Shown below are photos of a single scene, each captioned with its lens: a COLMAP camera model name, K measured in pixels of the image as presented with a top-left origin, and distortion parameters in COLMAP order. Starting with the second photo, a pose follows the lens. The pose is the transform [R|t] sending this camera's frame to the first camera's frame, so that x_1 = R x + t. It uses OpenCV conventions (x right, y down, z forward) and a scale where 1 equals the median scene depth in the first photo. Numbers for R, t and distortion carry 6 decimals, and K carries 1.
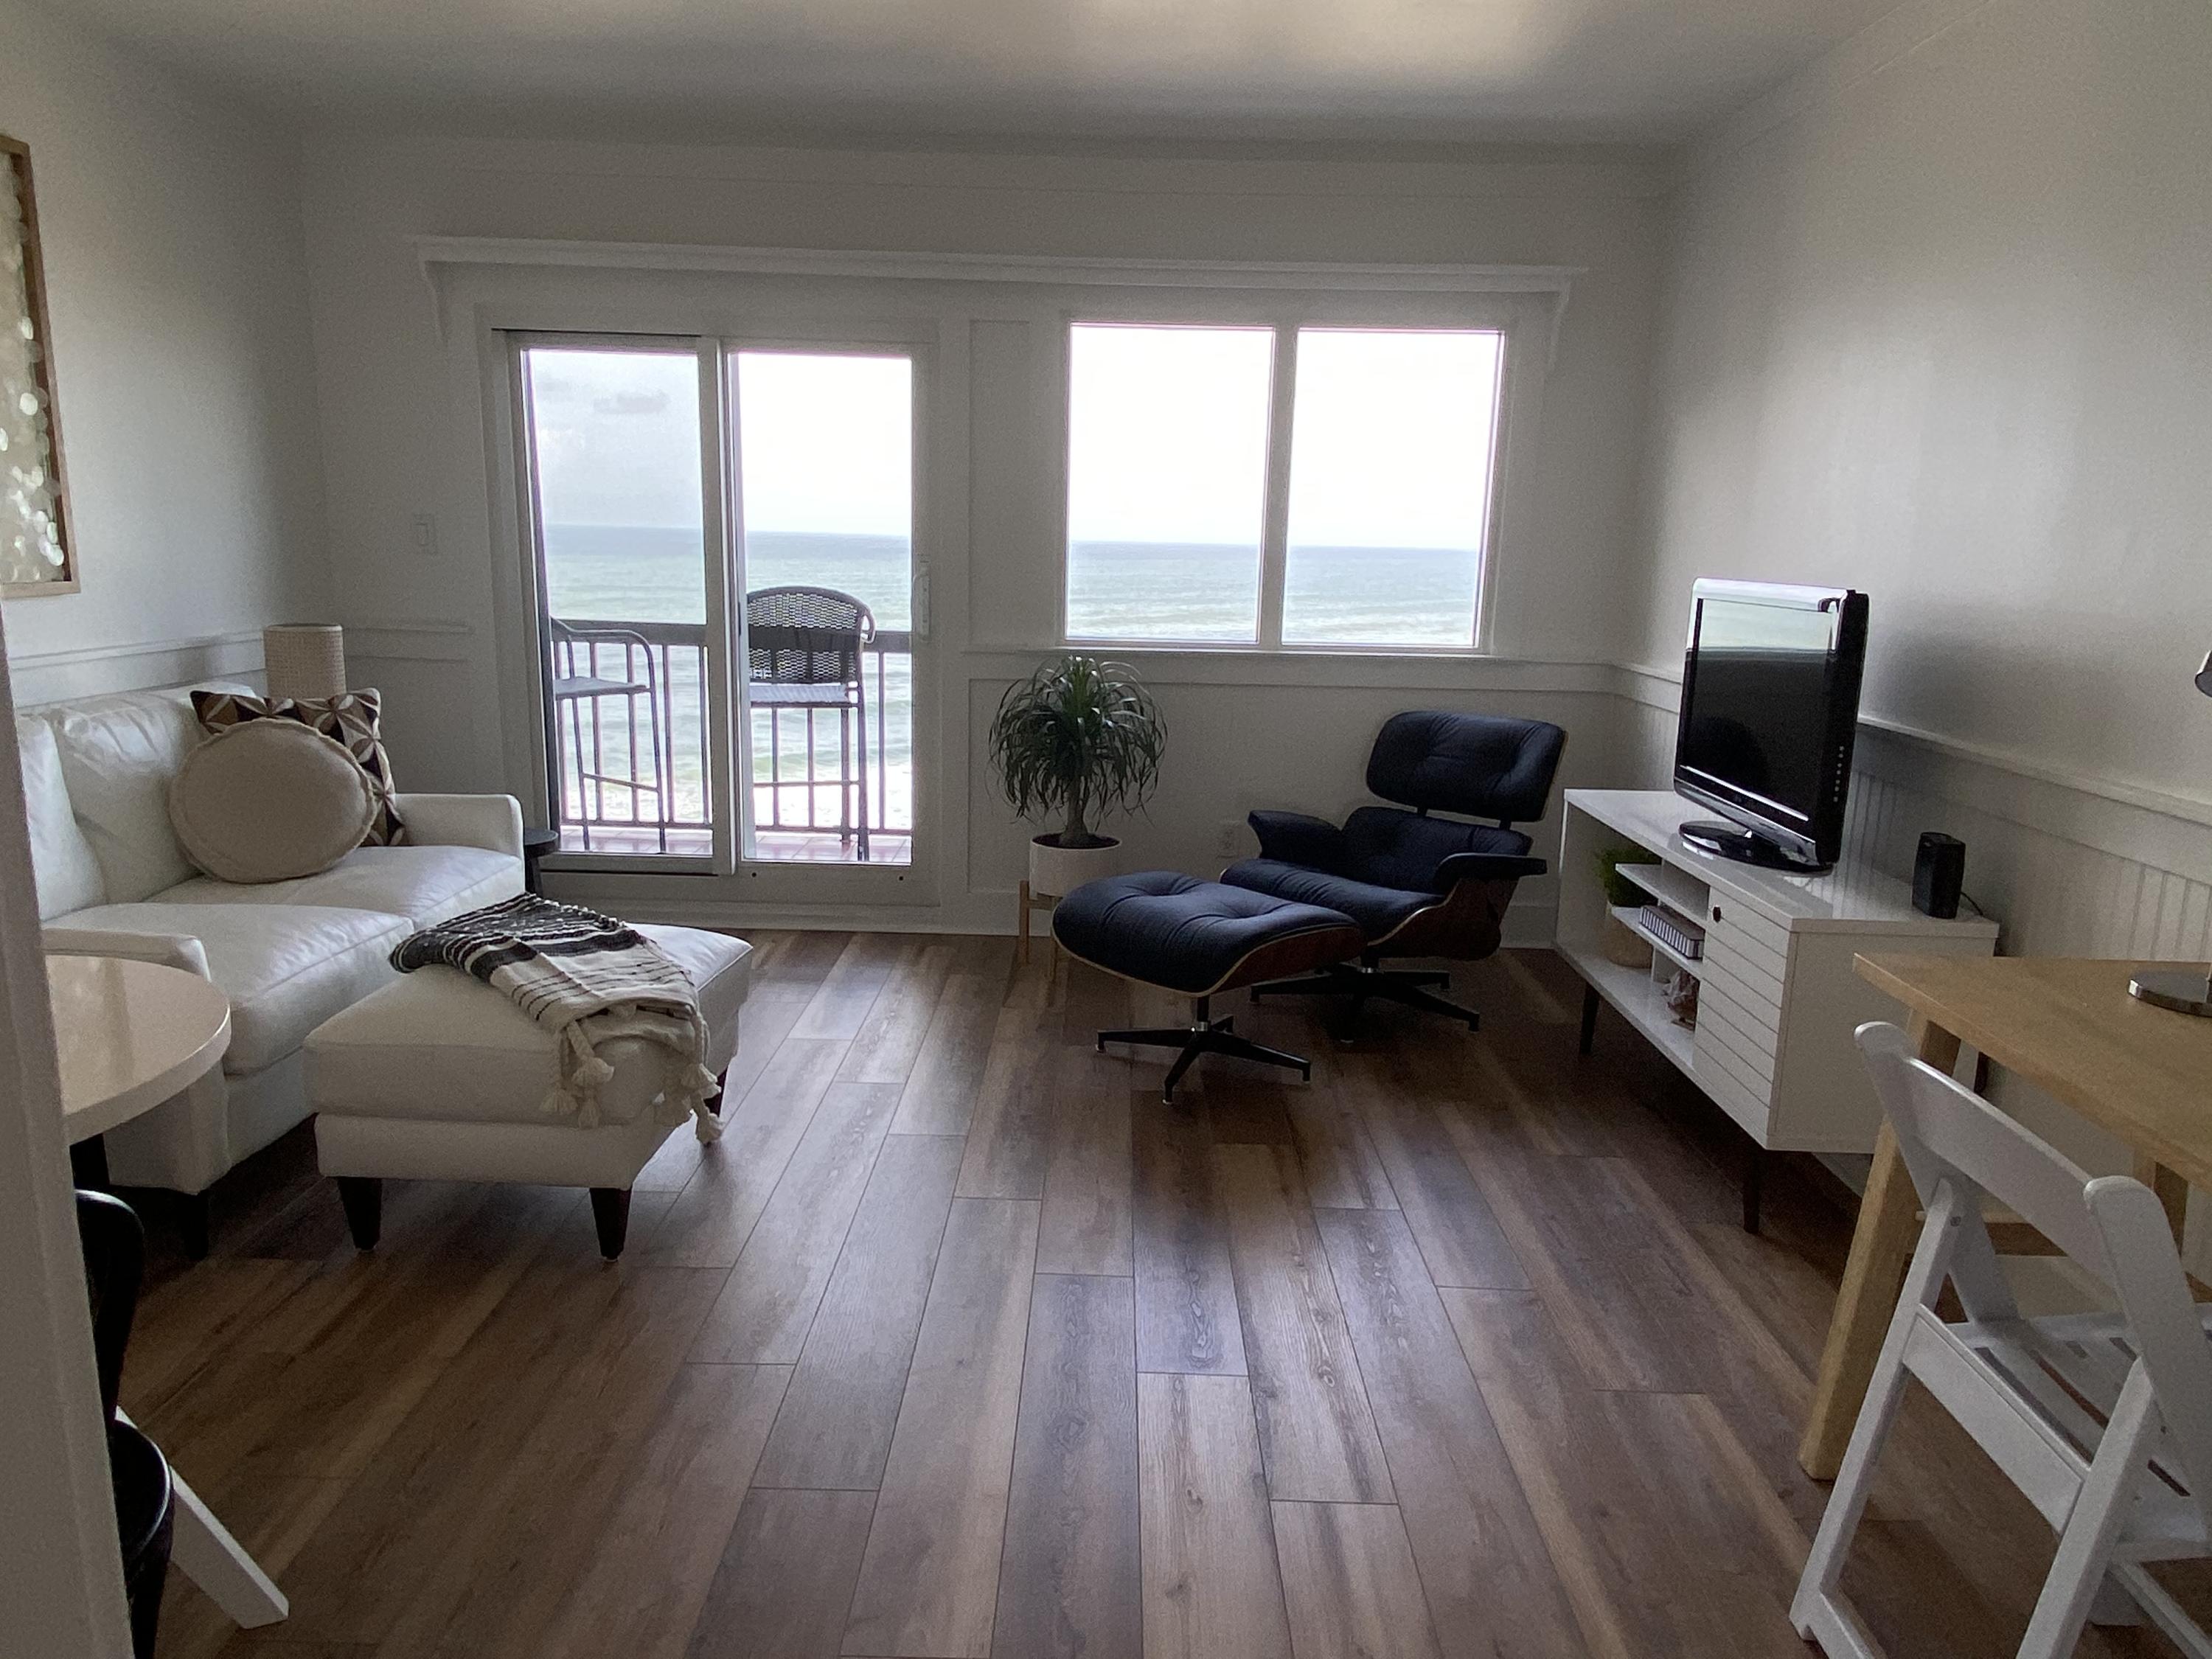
lens RADIAL K [[1439.7, 0, 1104.4], [0, 1439.7, 826.9], [0, 0, 1]] dist [0.001319, -0.000027]
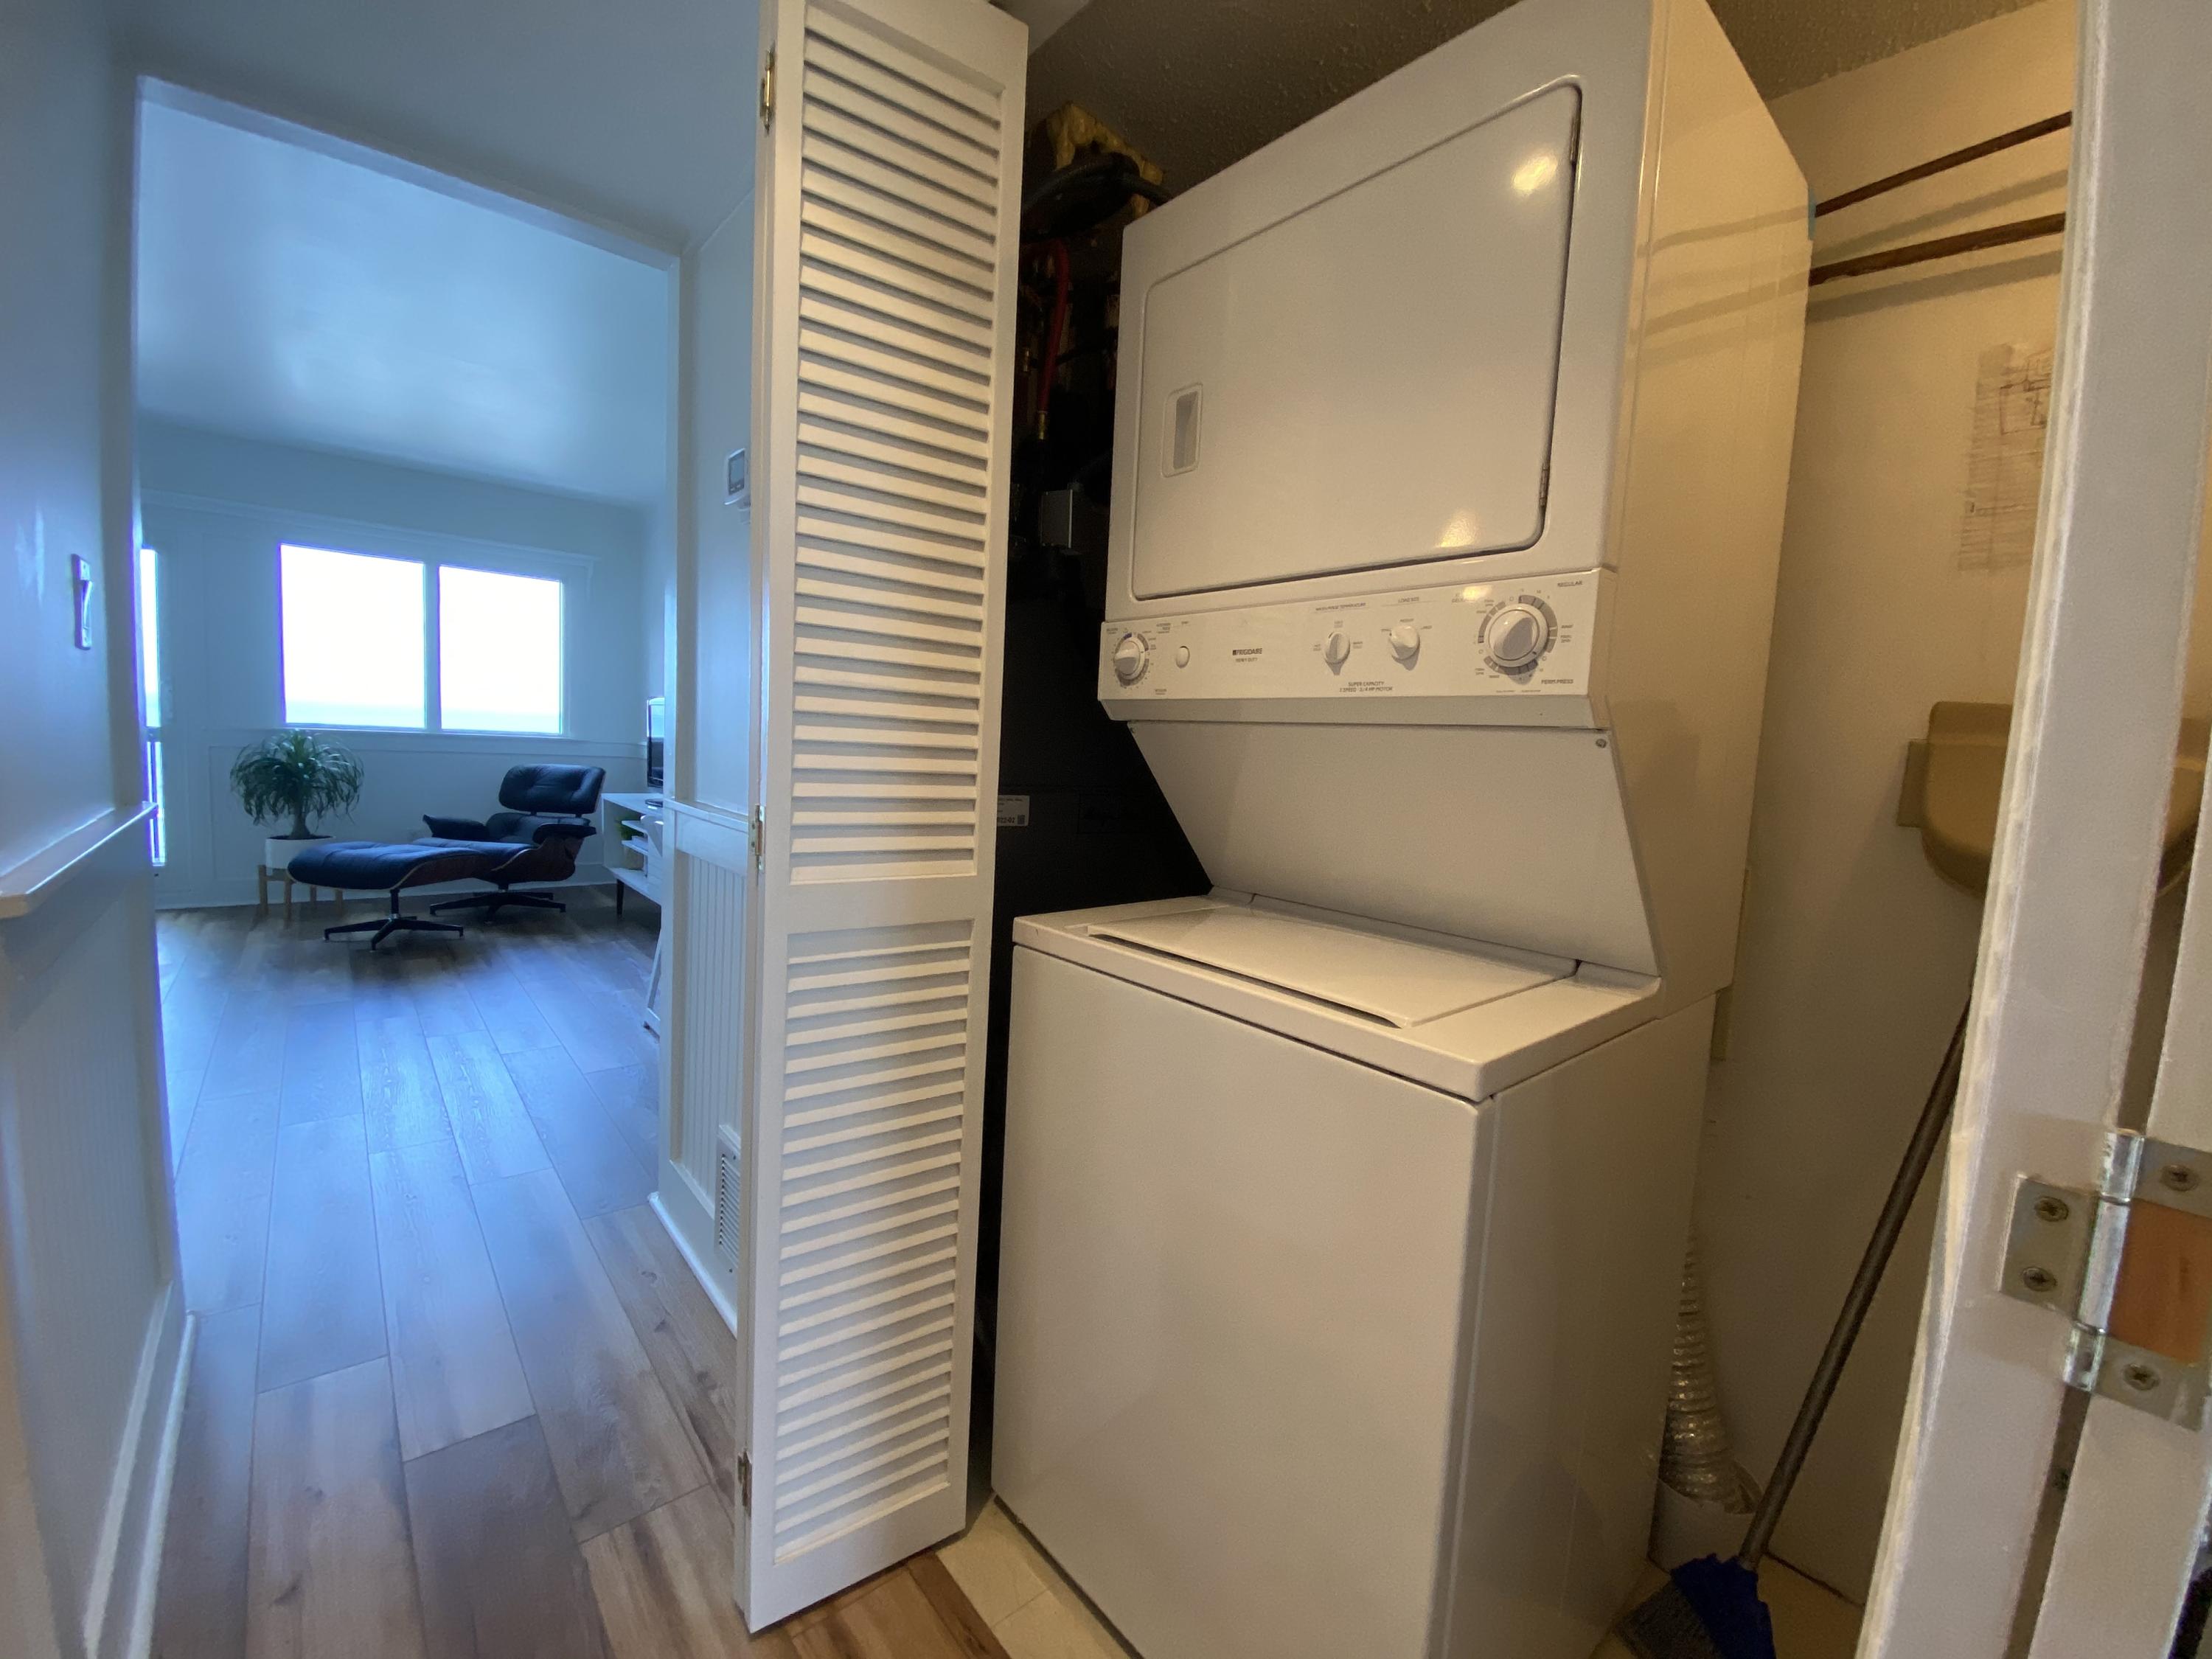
lens RADIAL K [[901.3, 0, 1100.9], [0, 901.3, 834.7], [0, 0, 1]] dist [-0.000717, -0.003852]
pose [[0.755482, -0.046380, 0.653526, 0.000838], [0.097694, 0.994314, -0.042371, 0.149816], [-0.647845, 0.095856, 0.755718, -0.449860]]
